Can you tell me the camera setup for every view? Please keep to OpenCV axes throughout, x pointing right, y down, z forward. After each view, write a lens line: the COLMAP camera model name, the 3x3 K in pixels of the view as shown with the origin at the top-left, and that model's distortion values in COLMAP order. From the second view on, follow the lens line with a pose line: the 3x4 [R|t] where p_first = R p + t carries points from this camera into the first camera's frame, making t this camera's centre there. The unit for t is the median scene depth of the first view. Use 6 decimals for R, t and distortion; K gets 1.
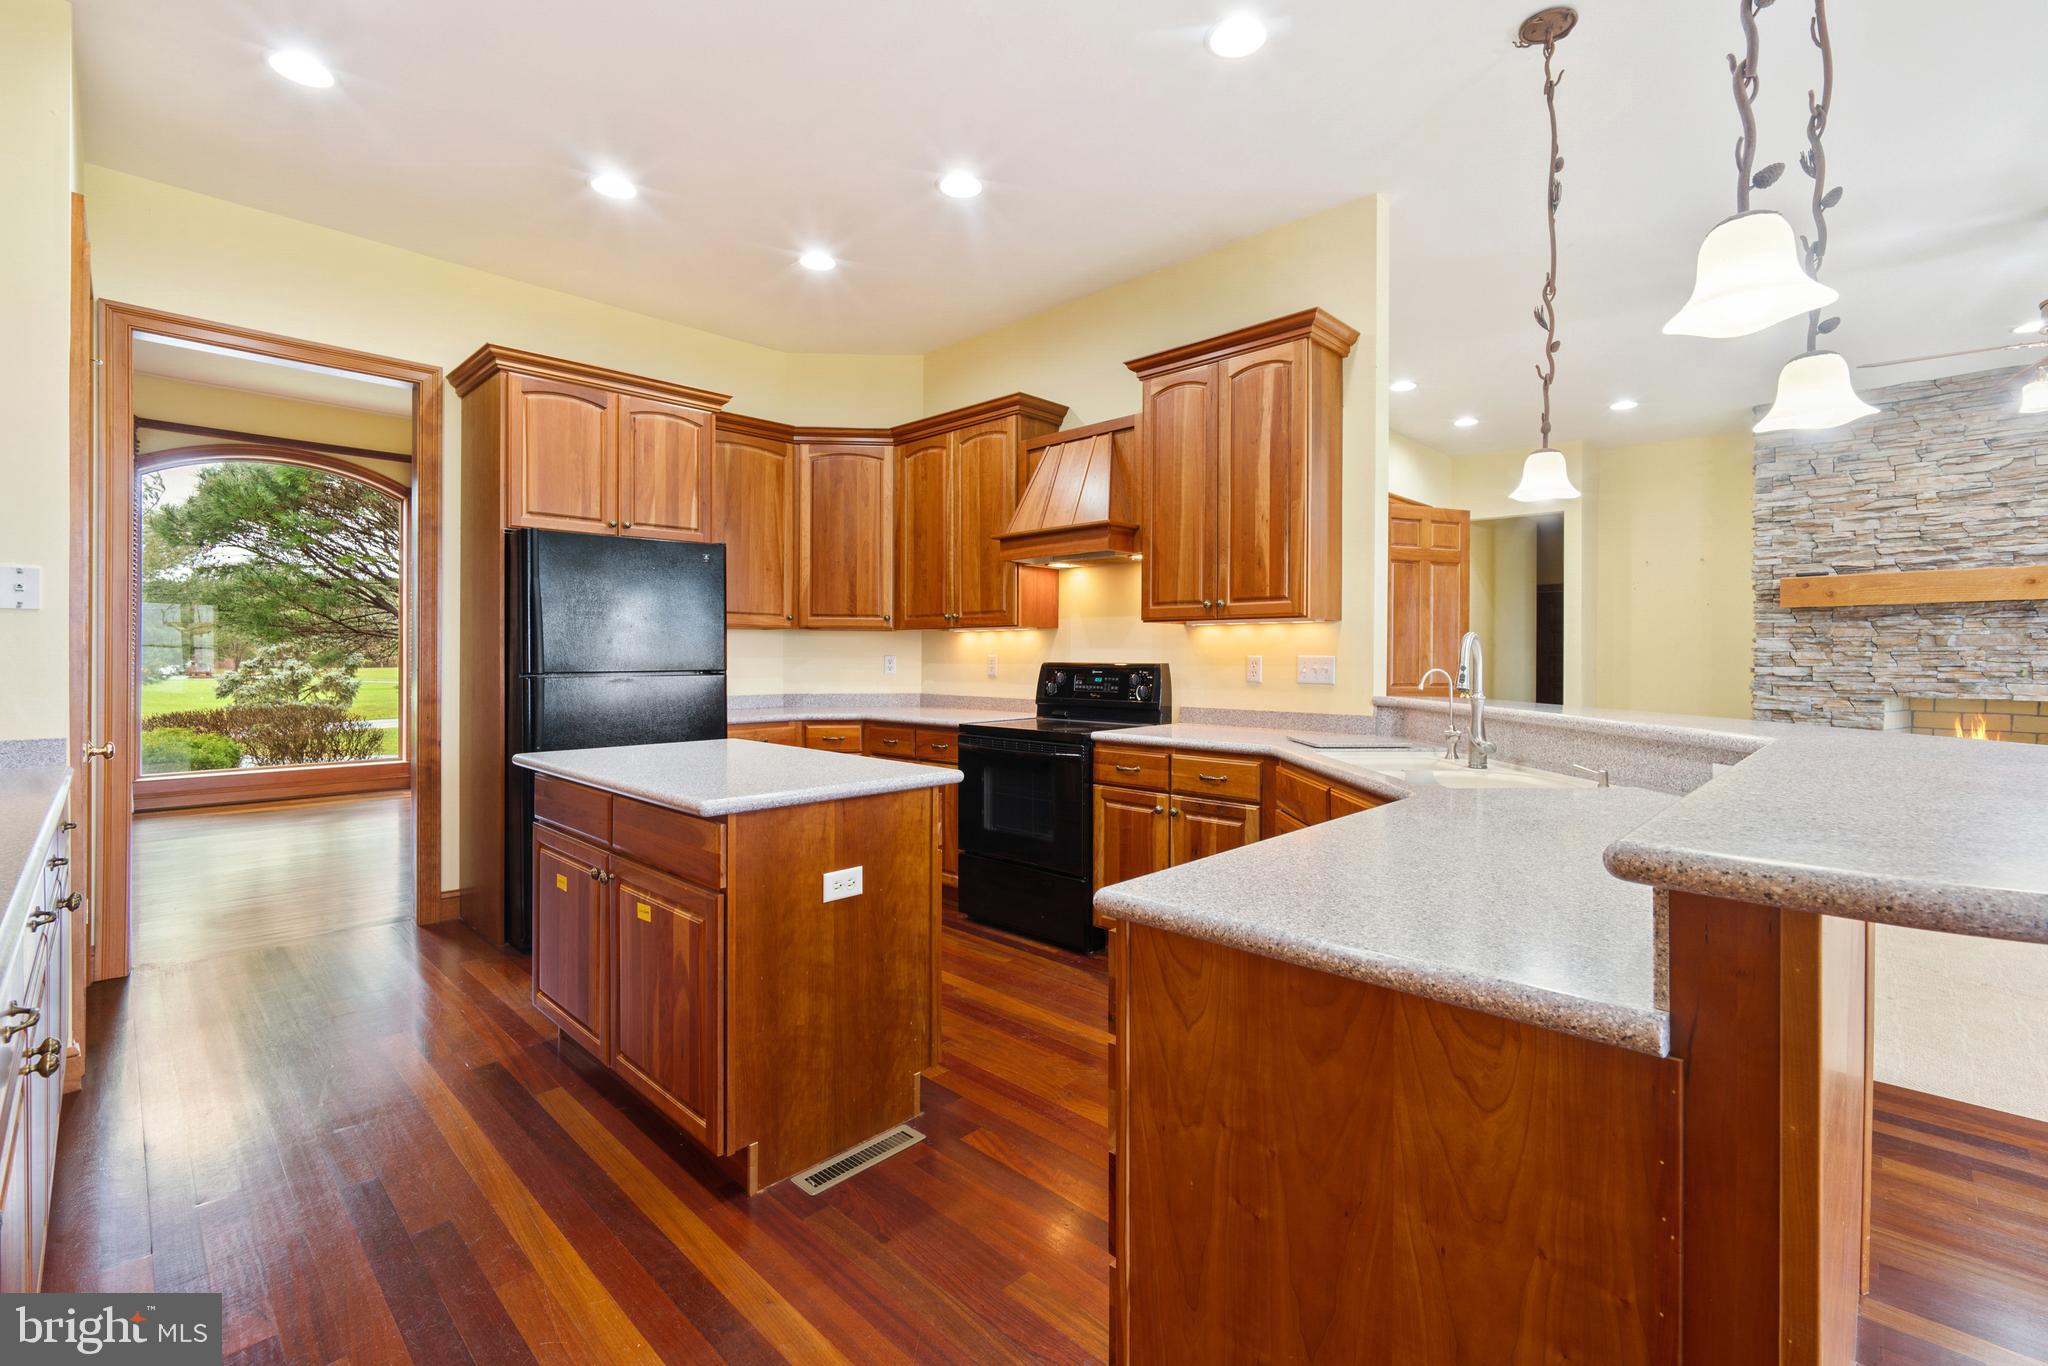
lens RADIAL K [[886.1, 0, 1018.6], [0, 886.1, 656.8], [0, 0, 1]] dist [0.000350, 0.000077]
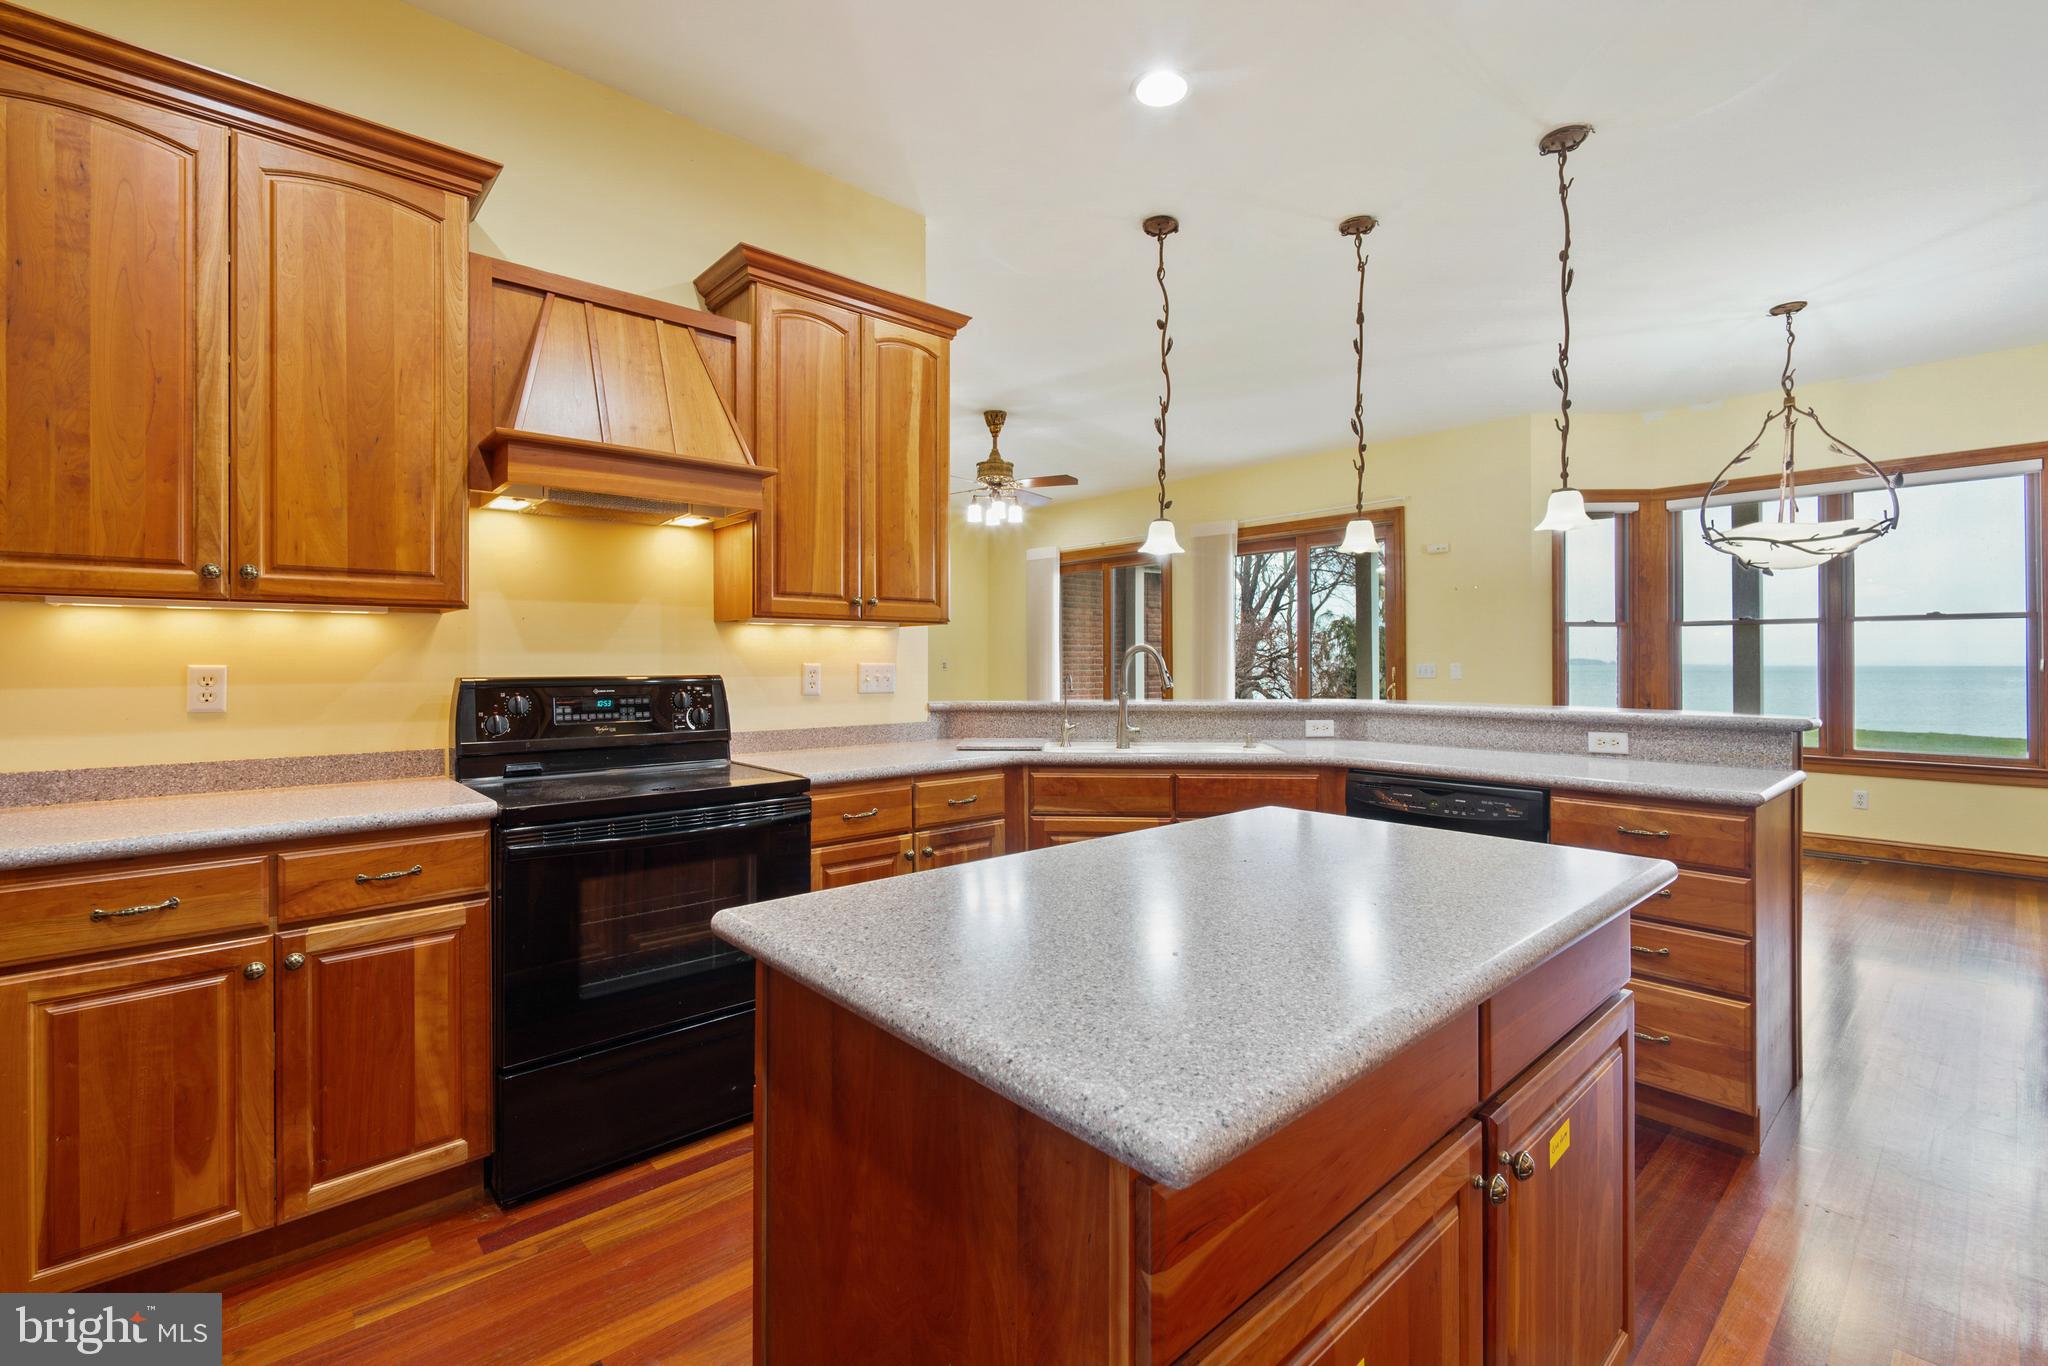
lens RADIAL K [[886.1, 0, 1018.6], [0, 886.1, 656.8], [0, 0, 1]] dist [0.000350, 0.000077]
pose [[0.073403, 0.002892, 0.997298, -0.369562], [0.004815, 0.999983, -0.003254, -0.002550], [-0.997291, 0.005041, 0.073388, 0.487797]]
